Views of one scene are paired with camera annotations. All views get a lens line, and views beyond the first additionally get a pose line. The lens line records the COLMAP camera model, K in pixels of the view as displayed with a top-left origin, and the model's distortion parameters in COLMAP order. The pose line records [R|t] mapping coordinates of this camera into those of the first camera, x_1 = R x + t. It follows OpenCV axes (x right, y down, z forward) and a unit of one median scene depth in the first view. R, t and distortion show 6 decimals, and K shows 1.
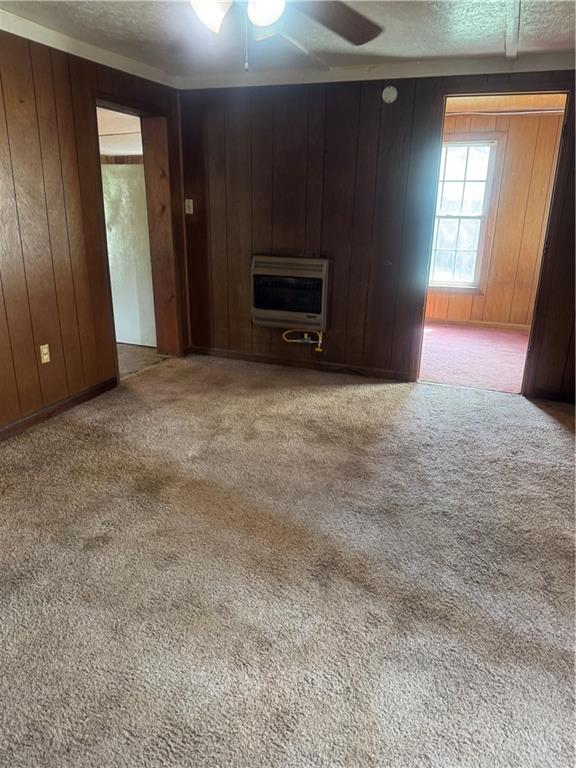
lens RADIAL K [[539.2, 0, 287.7], [0, 539.2, 383.5], [0, 0, 1]] dist [0.046048, -0.054820]
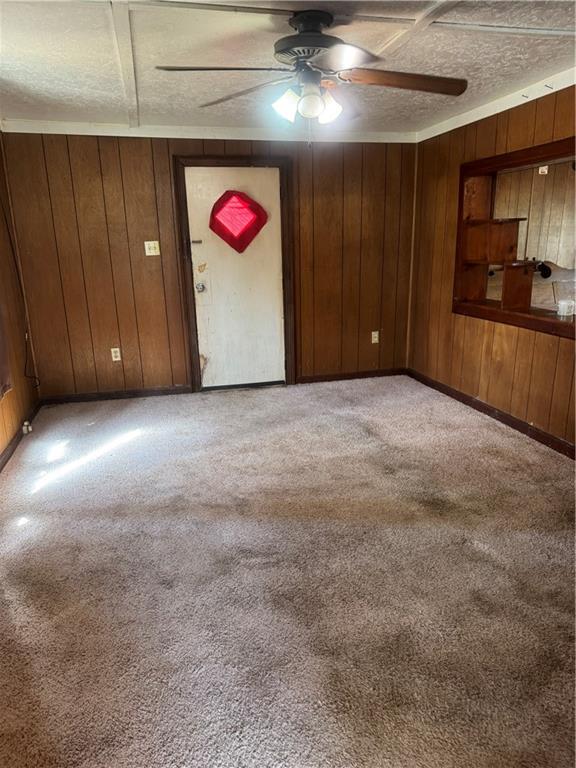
lens RADIAL K [[539.2, 0, 287.6], [0, 539.2, 385.4], [0, 0, 1]] dist [0.046048, -0.054820]
pose [[-0.826623, 0.150133, -0.542359, 0.628739], [-0.173728, 0.848604, 0.499690, -0.581381], [0.535268, 0.507279, -0.675393, 1.713970]]
